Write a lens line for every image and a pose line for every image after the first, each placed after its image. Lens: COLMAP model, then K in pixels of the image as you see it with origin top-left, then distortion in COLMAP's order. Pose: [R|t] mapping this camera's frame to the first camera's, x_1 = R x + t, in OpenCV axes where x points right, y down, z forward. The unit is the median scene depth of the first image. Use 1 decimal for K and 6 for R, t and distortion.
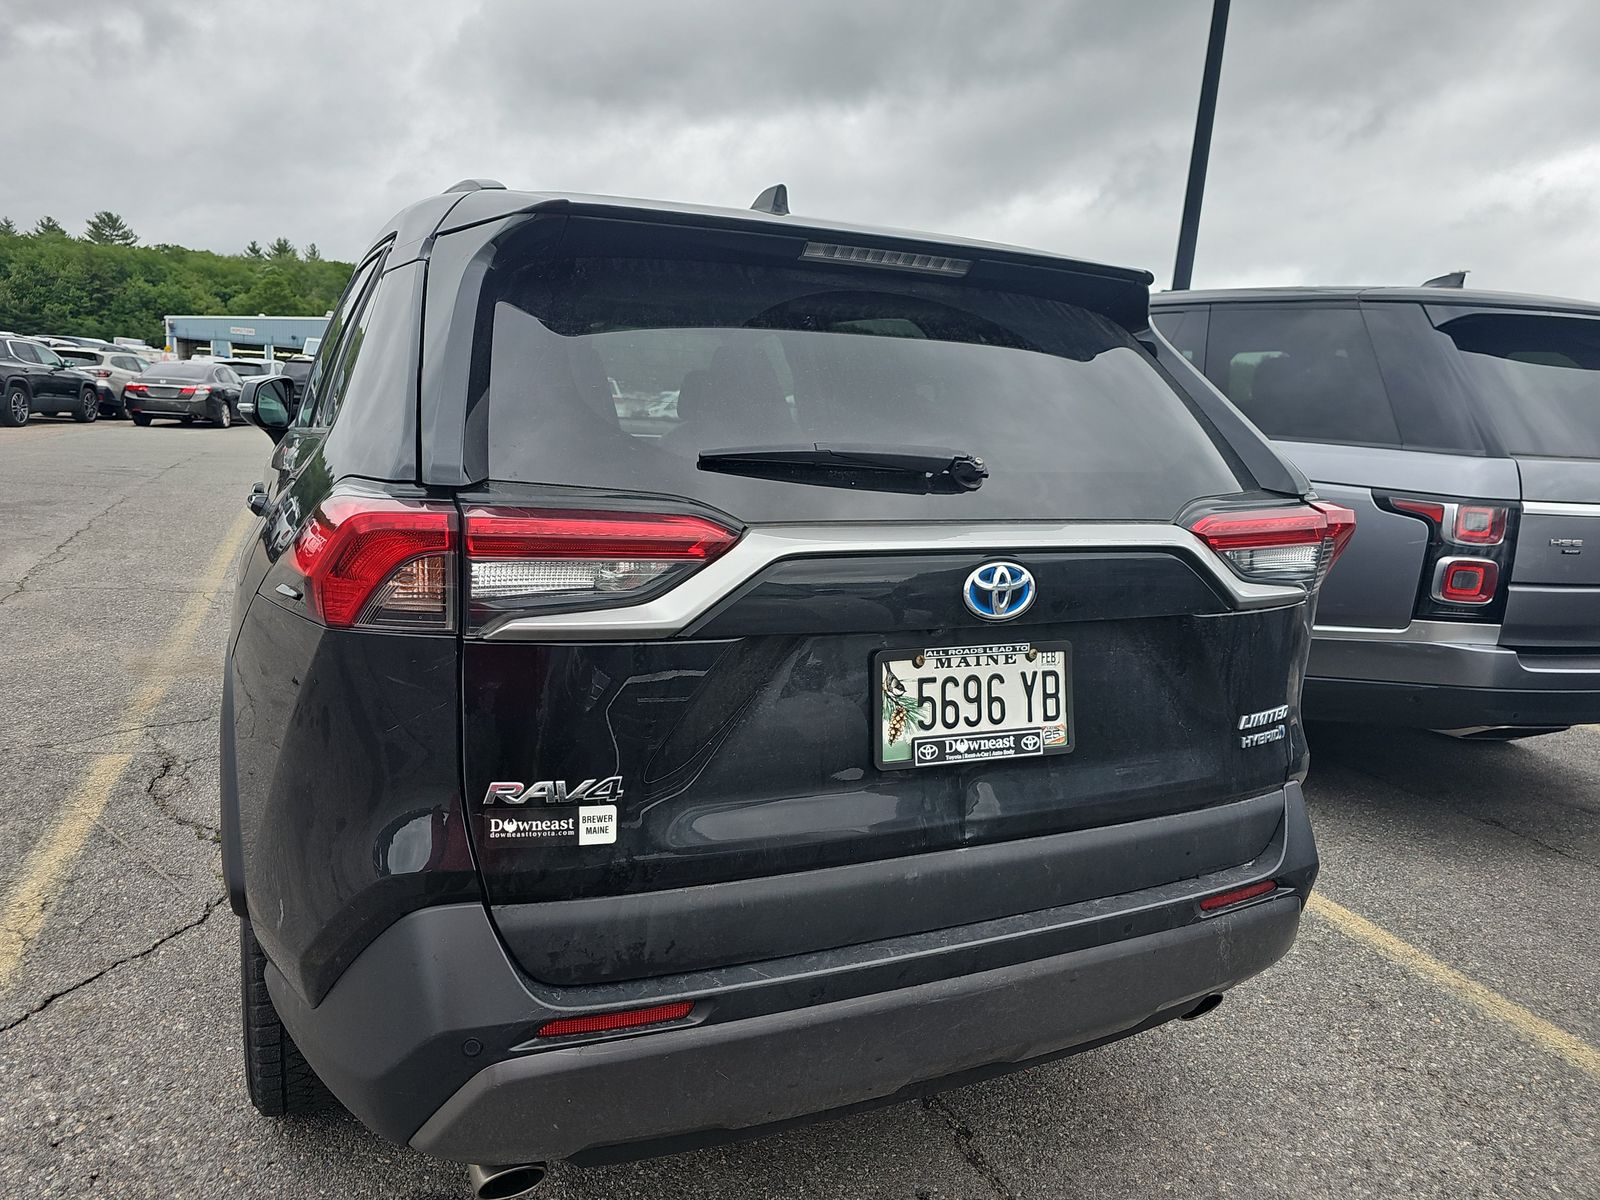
lens RADIAL K [[1077.5, 0, 813.3], [0, 1077.5, 601.7], [0, 0, 1]] dist [0.039745, -0.034819]
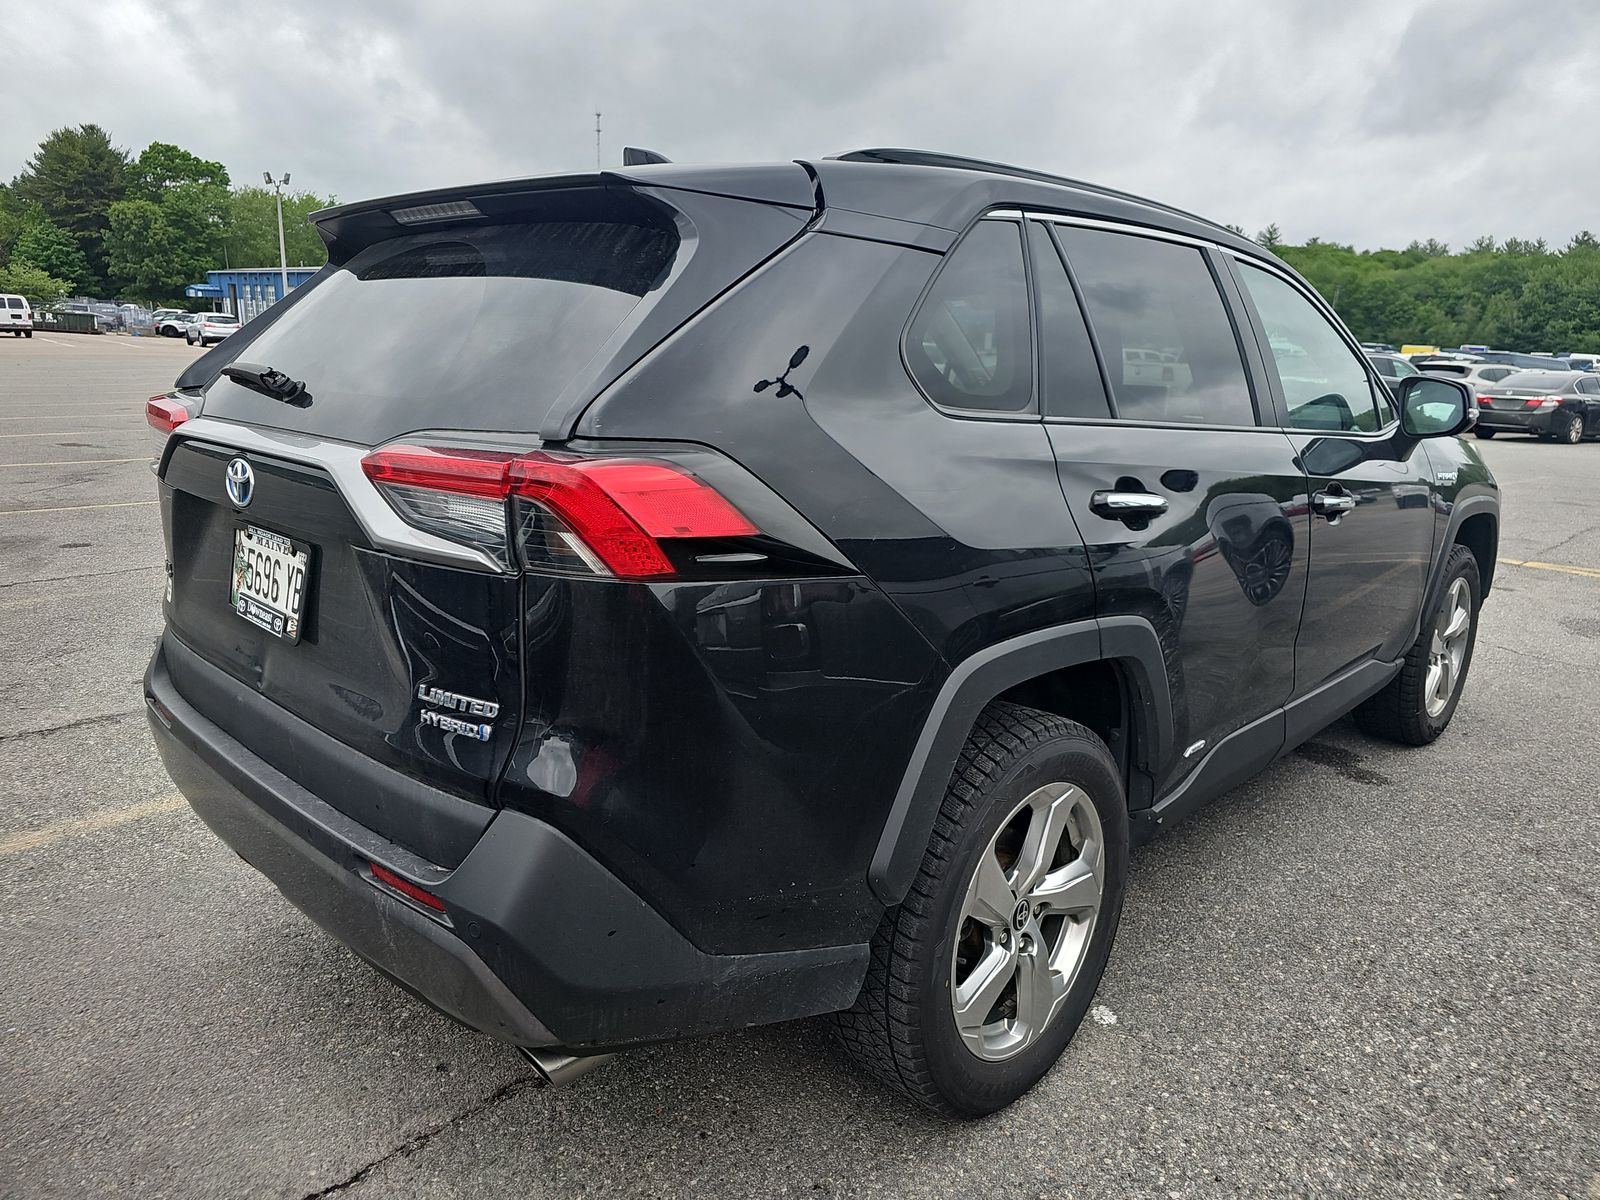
lens RADIAL K [[1093.7, 0, 800.3], [0, 1093.7, 596.3], [0, 0, 1]] dist [0.038658, -0.001947]
pose [[0.352886, 0.164780, -0.921042, 1.535868], [-0.188687, 0.976680, 0.102441, -0.129335], [0.916443, 0.137639, 0.375749, 1.110249]]
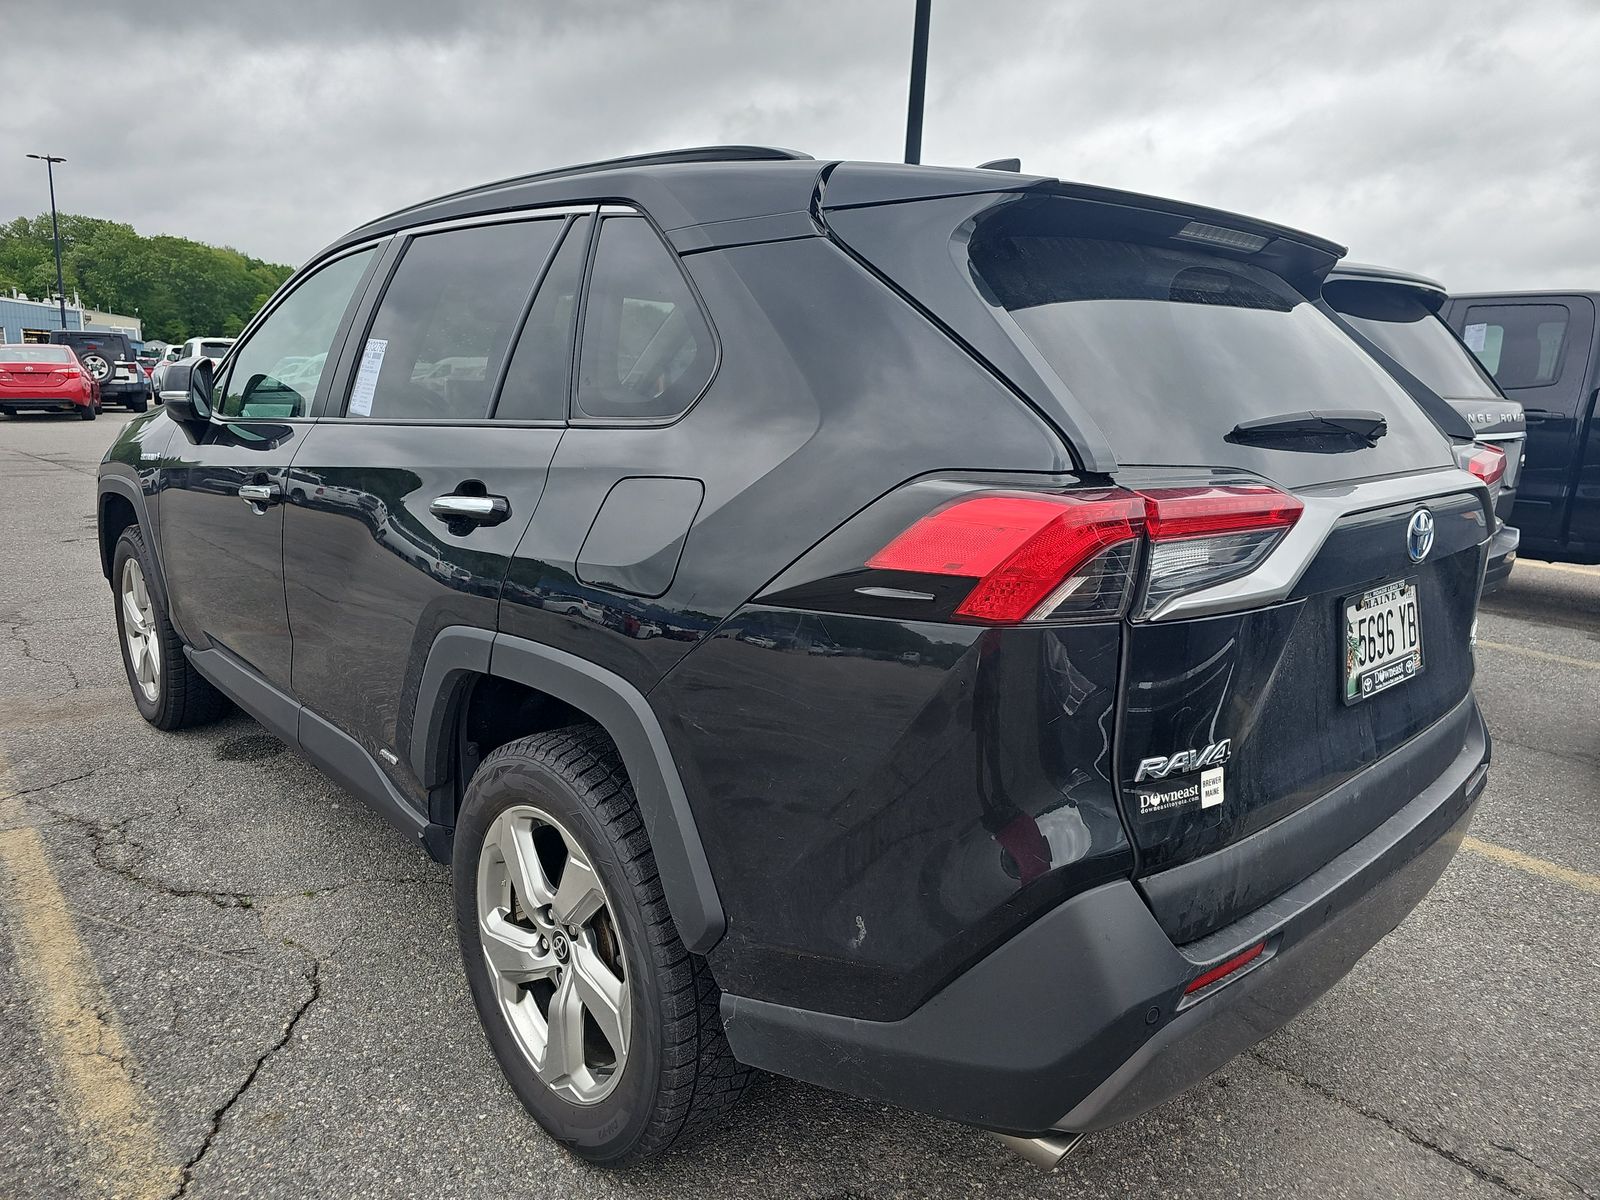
lens RADIAL K [[1077.5, 0, 813.3], [0, 1077.5, 601.7], [0, 0, 1]] dist [0.039745, -0.034819]
pose [[0.946139, -0.097900, 0.308605, -0.776471], [0.085853, 0.994928, 0.052412, -0.054629], [-0.312171, -0.023094, 0.949745, 0.110782]]
